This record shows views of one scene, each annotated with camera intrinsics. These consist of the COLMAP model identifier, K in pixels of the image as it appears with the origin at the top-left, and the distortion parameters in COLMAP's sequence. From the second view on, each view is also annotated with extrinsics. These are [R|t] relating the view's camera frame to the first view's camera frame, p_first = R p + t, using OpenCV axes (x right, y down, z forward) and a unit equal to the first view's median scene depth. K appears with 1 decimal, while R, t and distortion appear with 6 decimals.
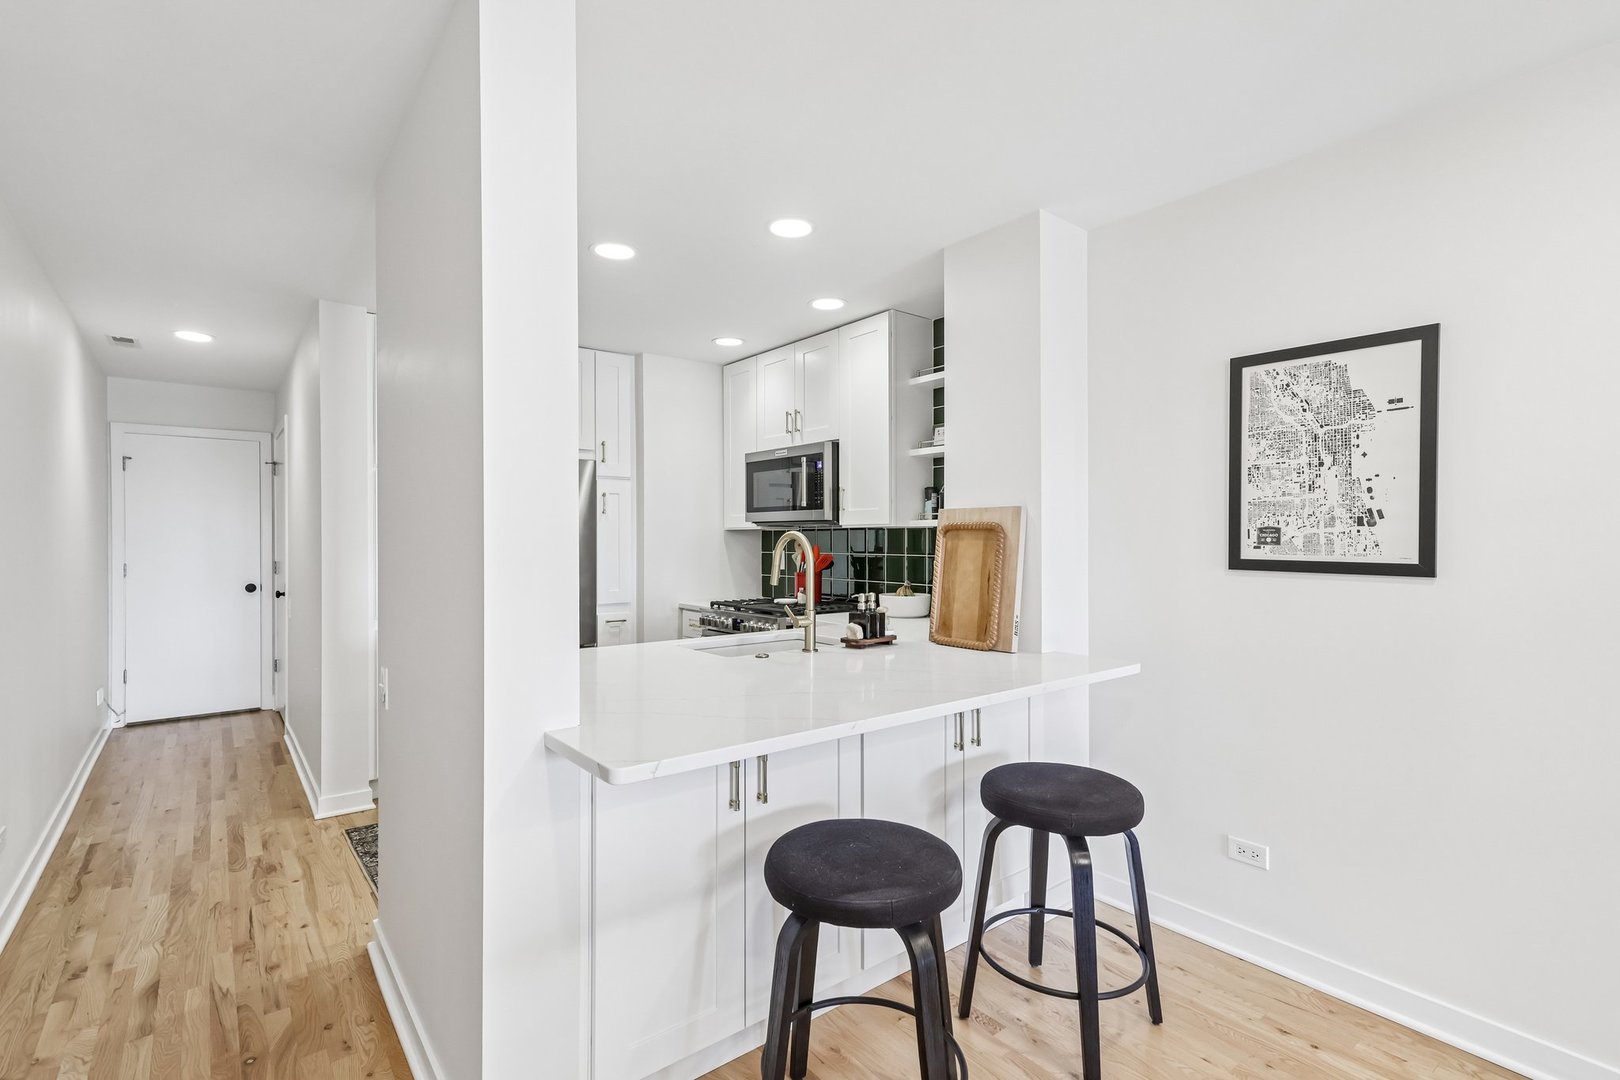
lens RADIAL K [[756.8, 0, 804.8], [0, 756.8, 541.0], [0, 0, 1]] dist [0.010959, 0.001273]
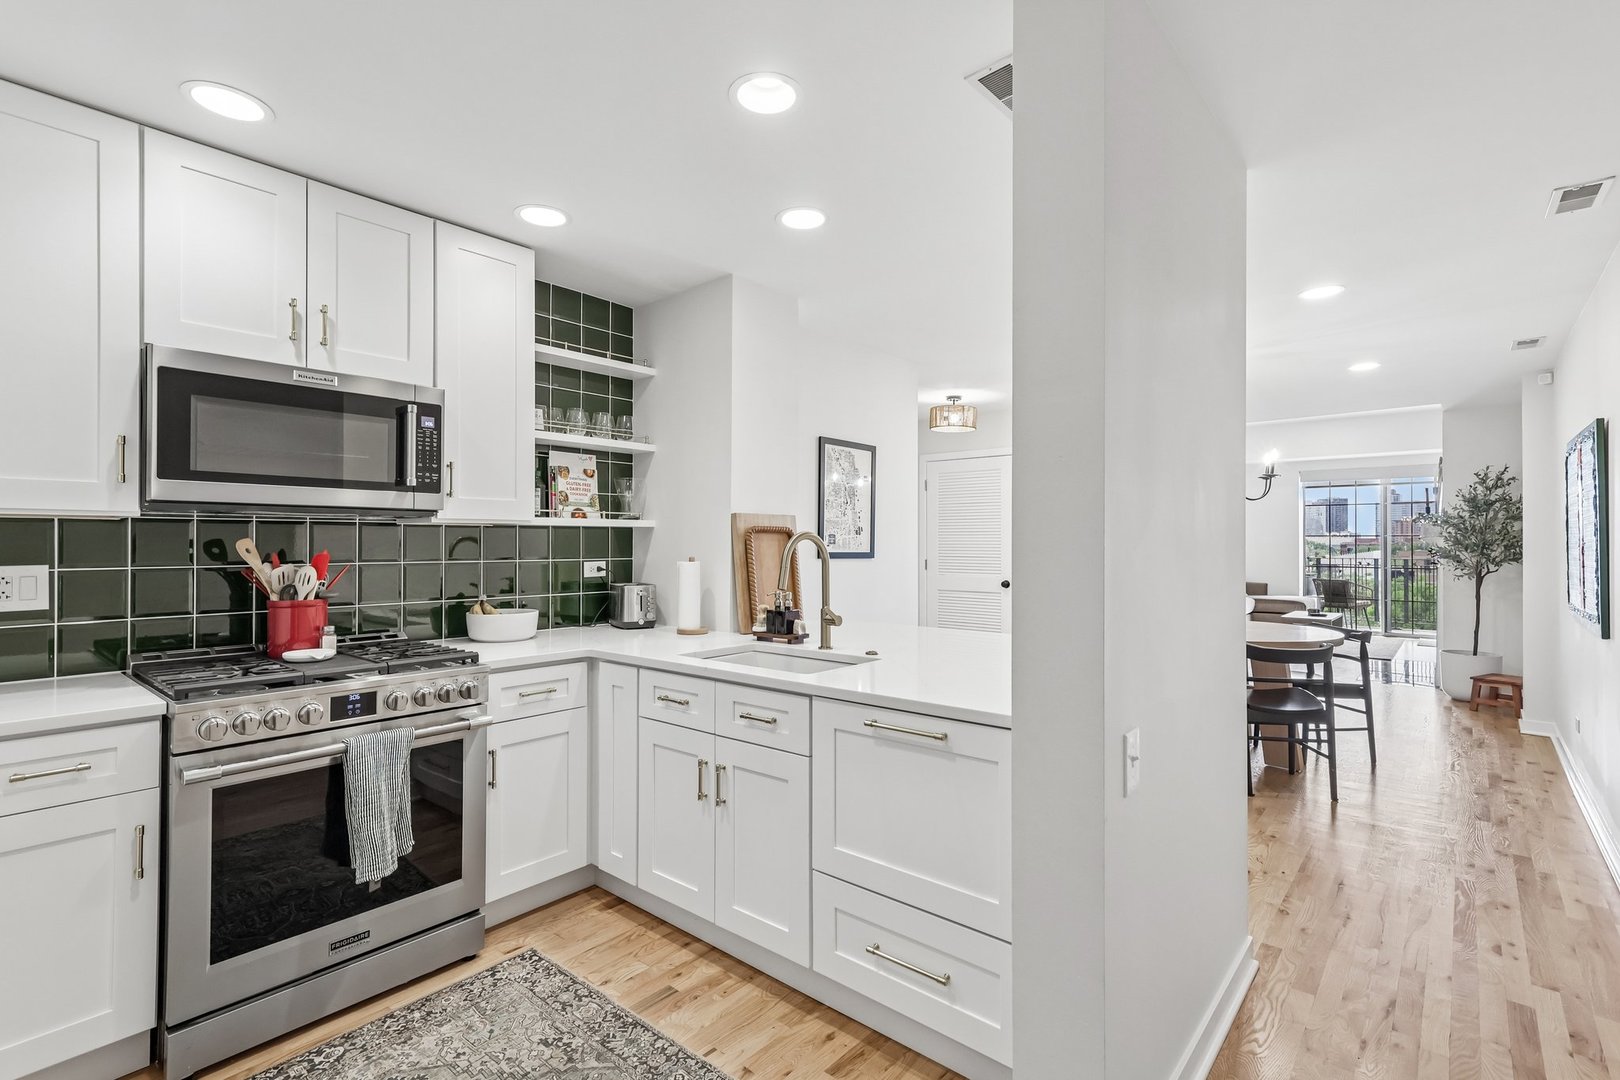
lens RADIAL K [[756.8, 0, 804.8], [0, 756.8, 541.0], [0, 0, 1]] dist [0.010959, 0.001273]
pose [[-0.188463, 0.003178, 0.982075, -1.130742], [0.002698, 0.999993, -0.002718, 0.002219], [-0.982077, 0.002137, -0.188470, 1.378533]]
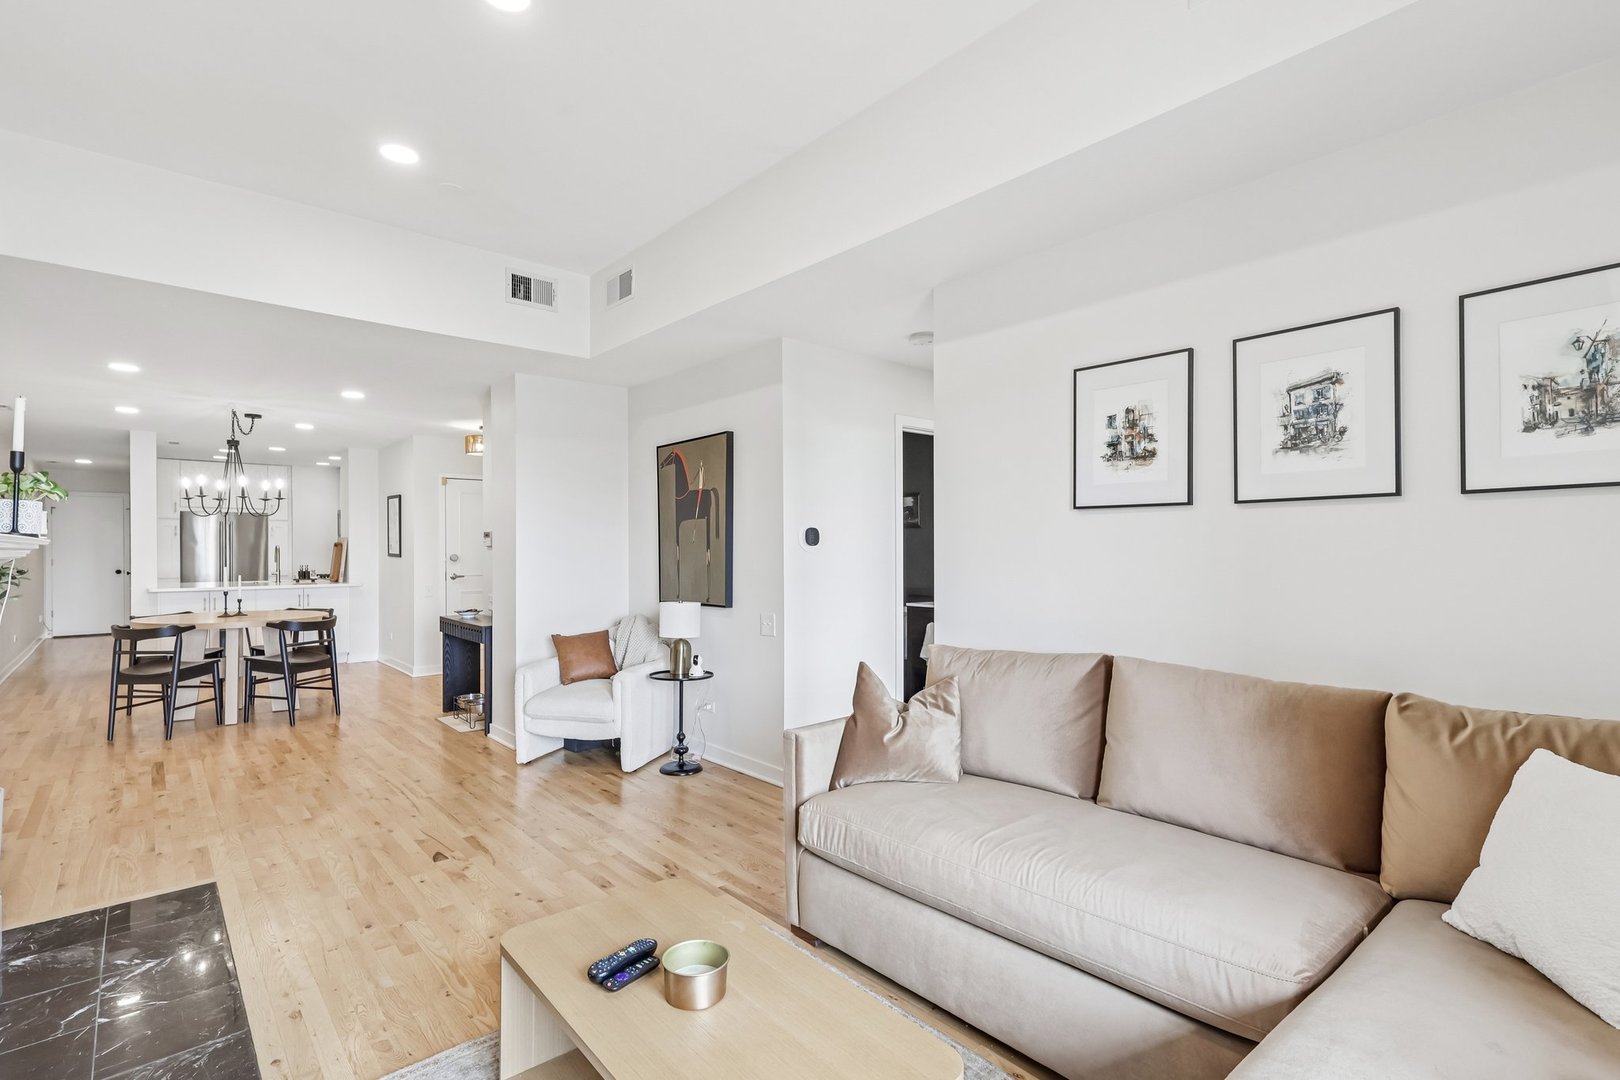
lens RADIAL K [[777.0, 0, 806.8], [0, 777.0, 549.1], [0, 0, 1]] dist [0.014776, 0.000615]
pose [[0.999137, 0.000995, 0.041520, 2.382248], [-0.001017, 0.999999, 0.000505, -0.000610], [-0.041519, -0.000547, 0.999138, -2.724756]]
